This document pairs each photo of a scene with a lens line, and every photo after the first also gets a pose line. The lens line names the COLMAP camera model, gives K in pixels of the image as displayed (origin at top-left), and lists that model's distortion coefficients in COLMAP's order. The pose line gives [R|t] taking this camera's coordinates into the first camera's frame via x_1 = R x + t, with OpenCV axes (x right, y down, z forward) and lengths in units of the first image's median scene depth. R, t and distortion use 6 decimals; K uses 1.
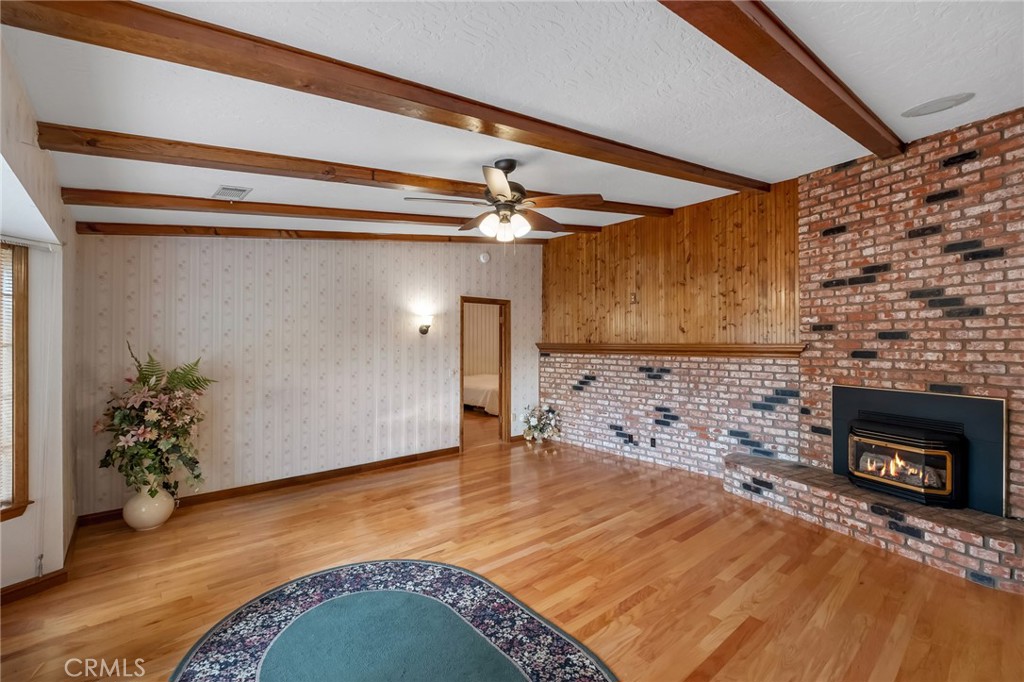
lens RADIAL K [[446.7, 0, 512.0], [0, 446.7, 341.0], [0, 0, 1]] dist [-0.000789, -0.000222]
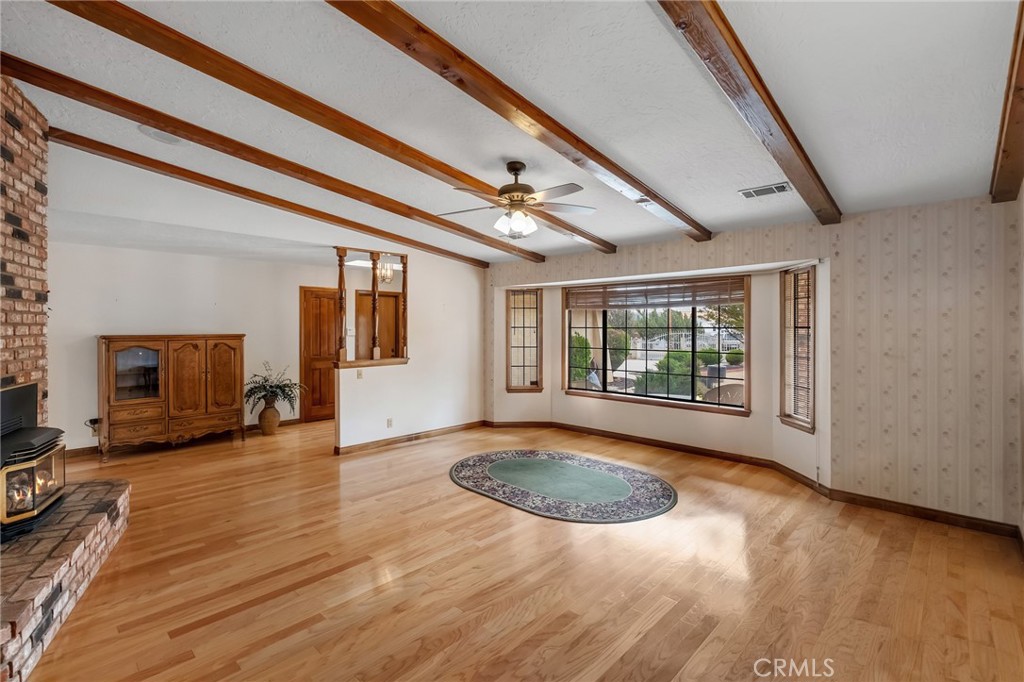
lens RADIAL K [[466.4, 0, 511.3], [0, 466.4, 330.7], [0, 0, 1]] dist [0.000480, -0.000453]
pose [[-0.995479, 0.006128, -0.094783, 0.115829], [0.006069, 0.999981, 0.000915, 0.012450], [0.094786, 0.000336, -0.995498, 2.307573]]
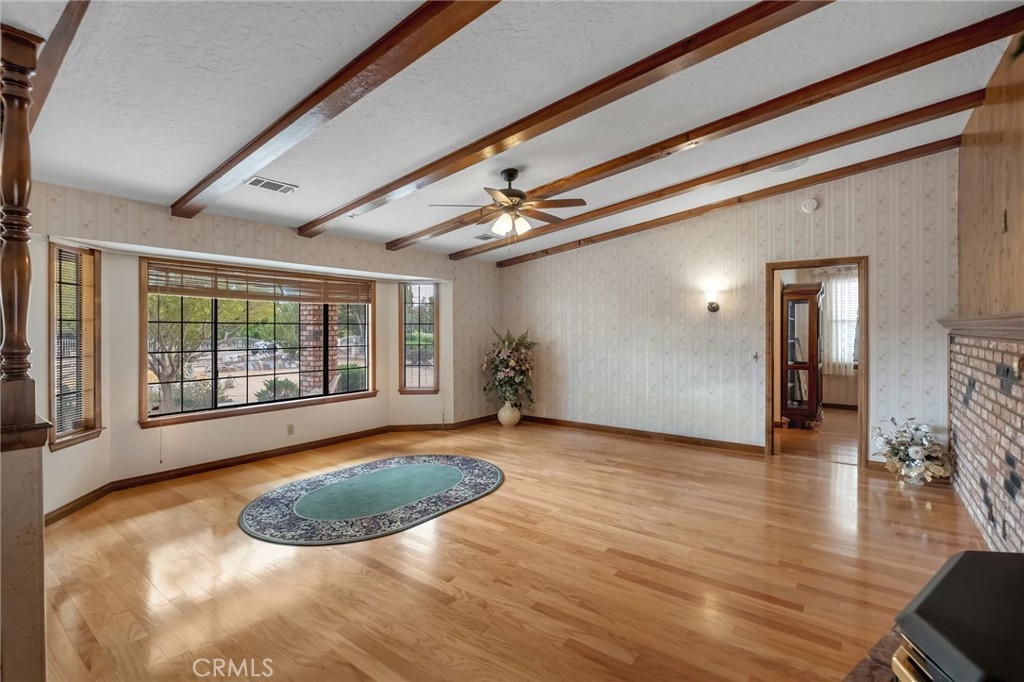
lens RADIAL K [[466.4, 0, 511.3], [0, 466.4, 330.7], [0, 0, 1]] dist [0.000480, -0.000453]
pose [[0.208162, 0.007782, -0.978063, 1.326794], [0.007555, 0.999926, 0.009564, 0.022359], [0.978065, -0.009380, 0.208088, 0.781474]]
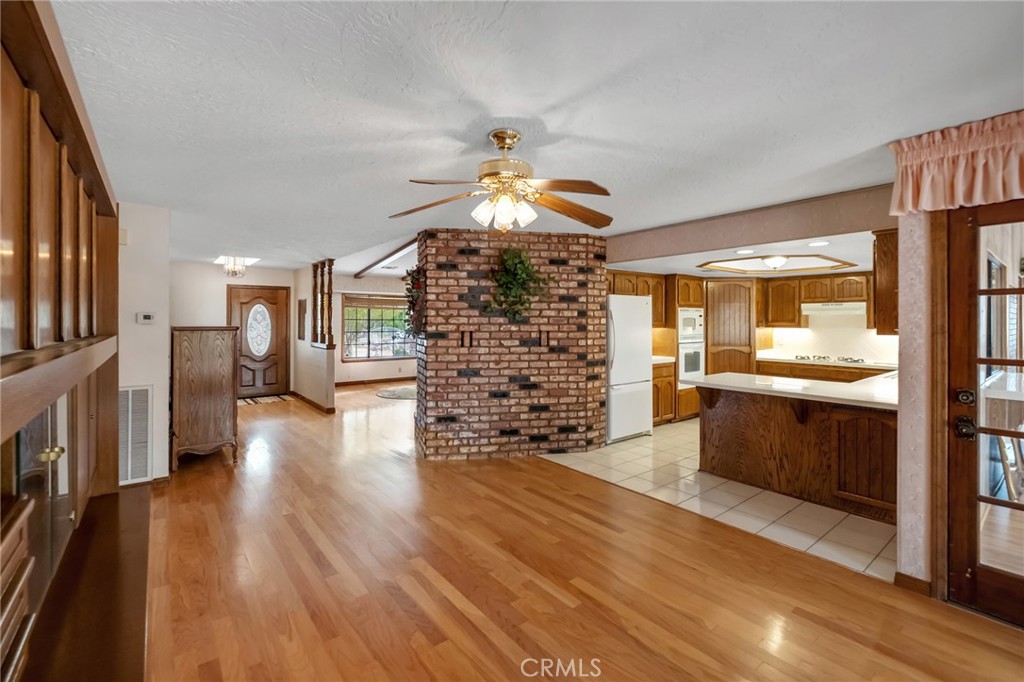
lens RADIAL K [[448.3, 0, 510.7], [0, 448.3, 321.2], [0, 0, 1]] dist [-0.000357, -0.000079]
pose [[-0.053927, 0.004241, -0.998536, 3.296438], [0.006073, 0.999974, 0.003919, 0.003473], [0.998526, -0.005853, -0.053951, 1.532399]]
